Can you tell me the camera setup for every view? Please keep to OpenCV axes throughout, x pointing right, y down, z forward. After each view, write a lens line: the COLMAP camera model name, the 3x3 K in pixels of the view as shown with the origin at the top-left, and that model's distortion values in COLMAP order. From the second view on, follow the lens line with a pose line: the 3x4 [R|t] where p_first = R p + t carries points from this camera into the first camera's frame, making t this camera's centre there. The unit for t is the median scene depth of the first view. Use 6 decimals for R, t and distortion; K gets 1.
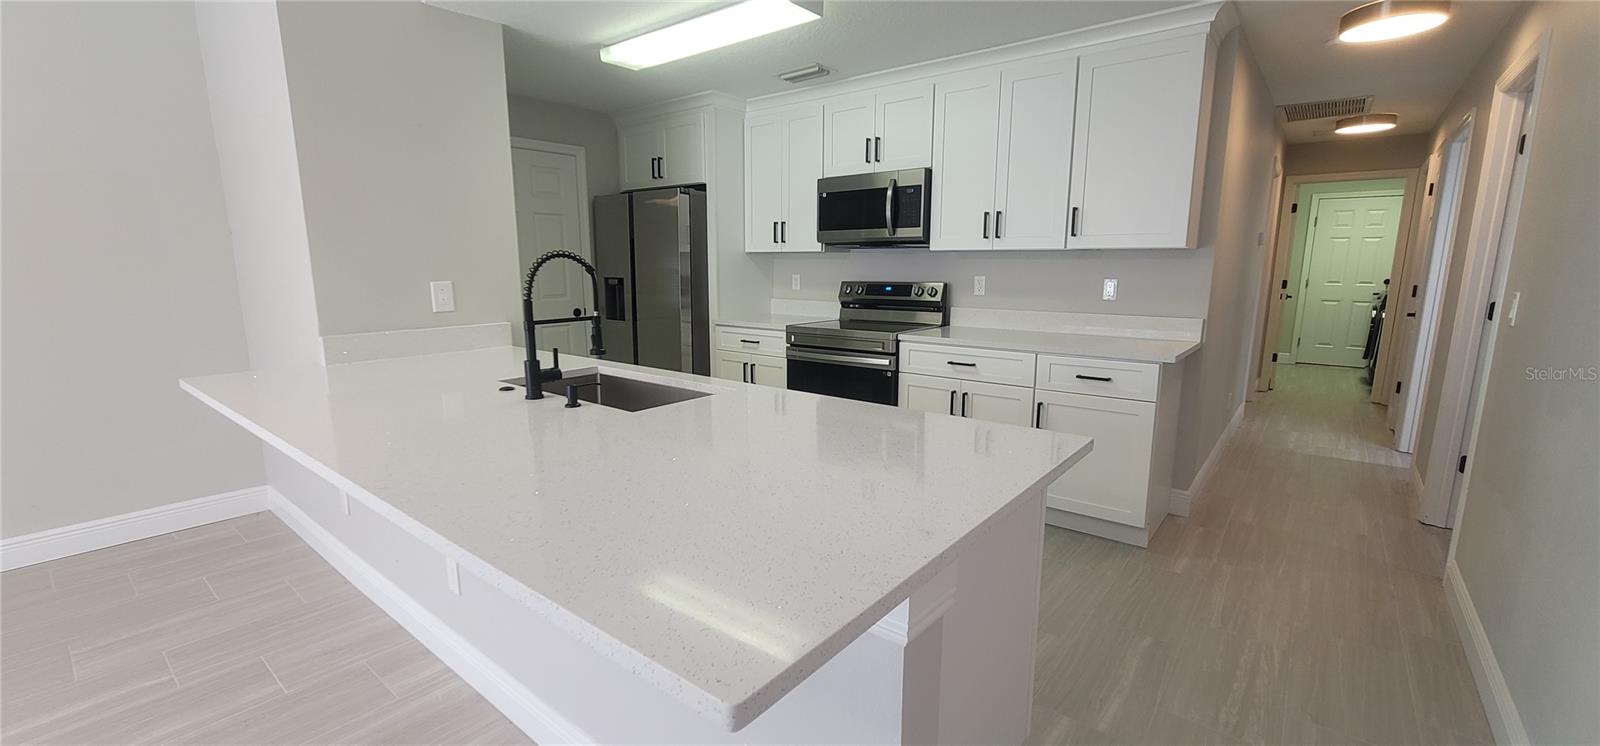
lens RADIAL K [[649.4, 0, 792.9], [0, 649.4, 373.1], [0, 0, 1]] dist [-0.002095, 0.000277]
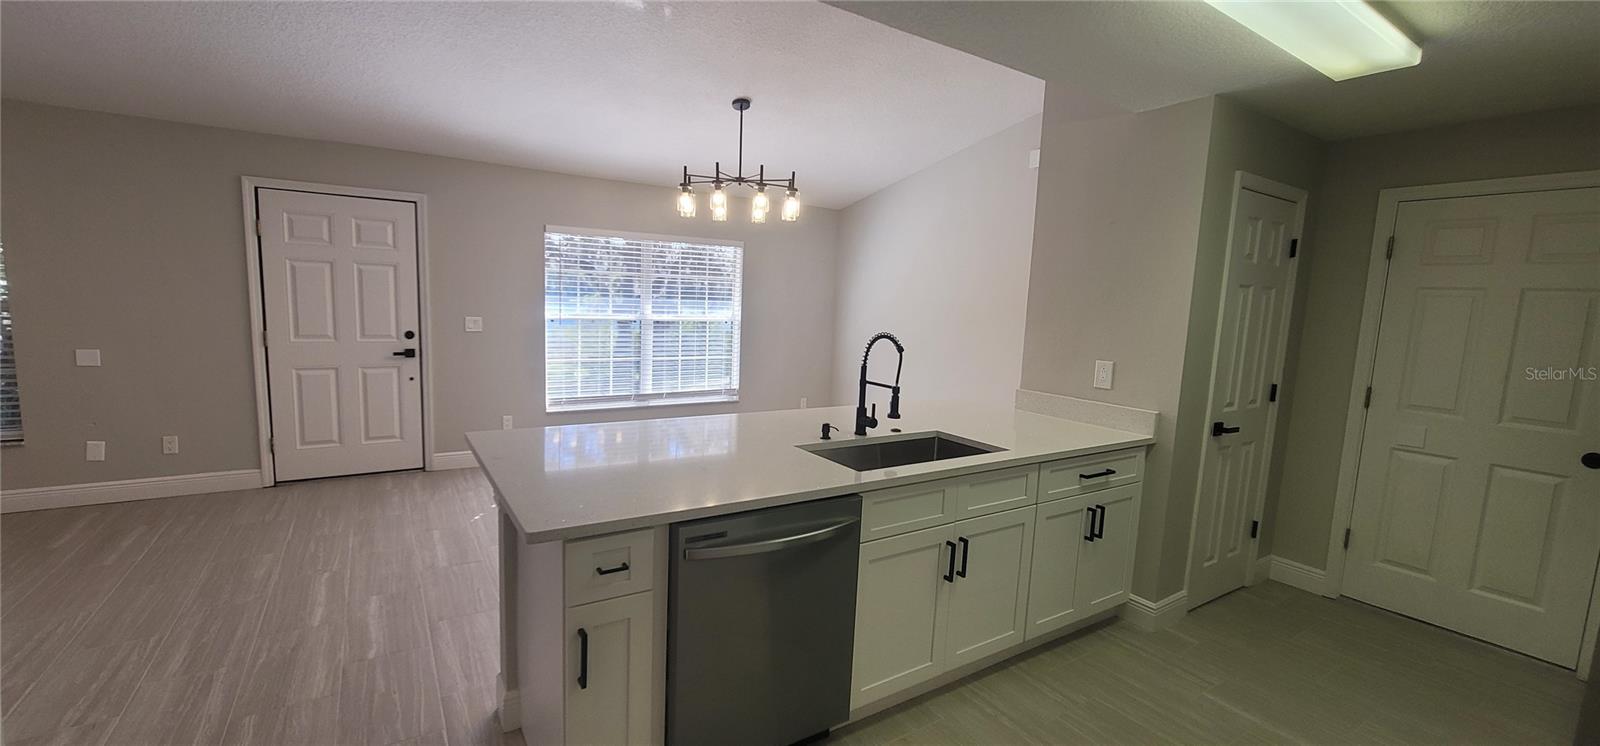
lens RADIAL K [[649.4, 0, 797.8], [0, 649.4, 378.2], [0, 0, 1]] dist [-0.002095, 0.000277]
pose [[-0.304178, 0.107206, -0.946564, 0.509703], [-0.201979, 0.963798, 0.174064, -0.156264], [0.930957, 0.244133, -0.271513, 0.645468]]
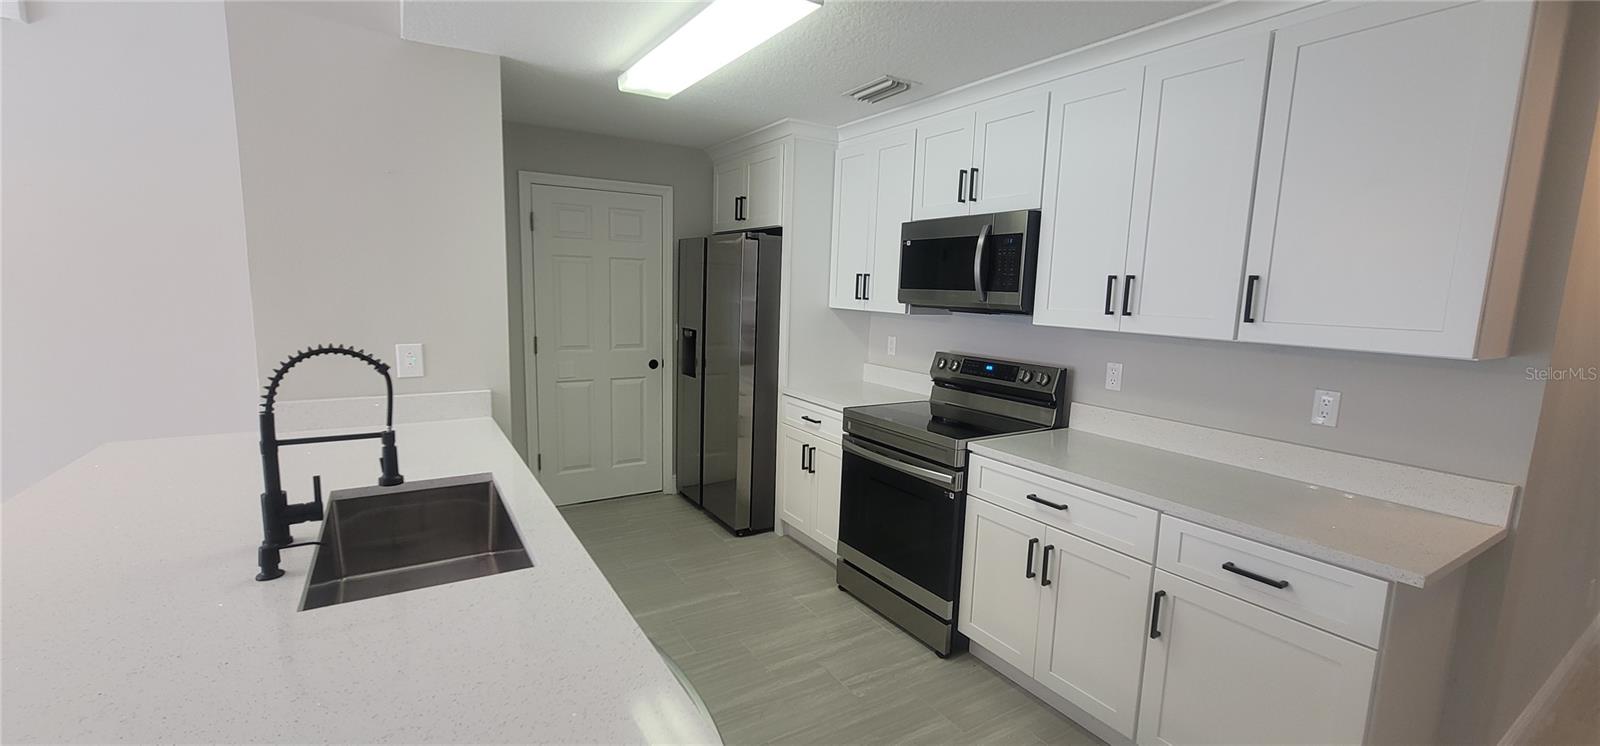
lens RADIAL K [[649.4, 0, 799.4], [0, 649.4, 372.1], [0, 0, 1]] dist [-0.002095, 0.000277]
pose [[0.945947, 0.071446, -0.316354, 0.198649], [-0.084574, 0.996025, -0.027945, -0.096714], [0.313100, 0.053190, 0.948229, 0.253343]]
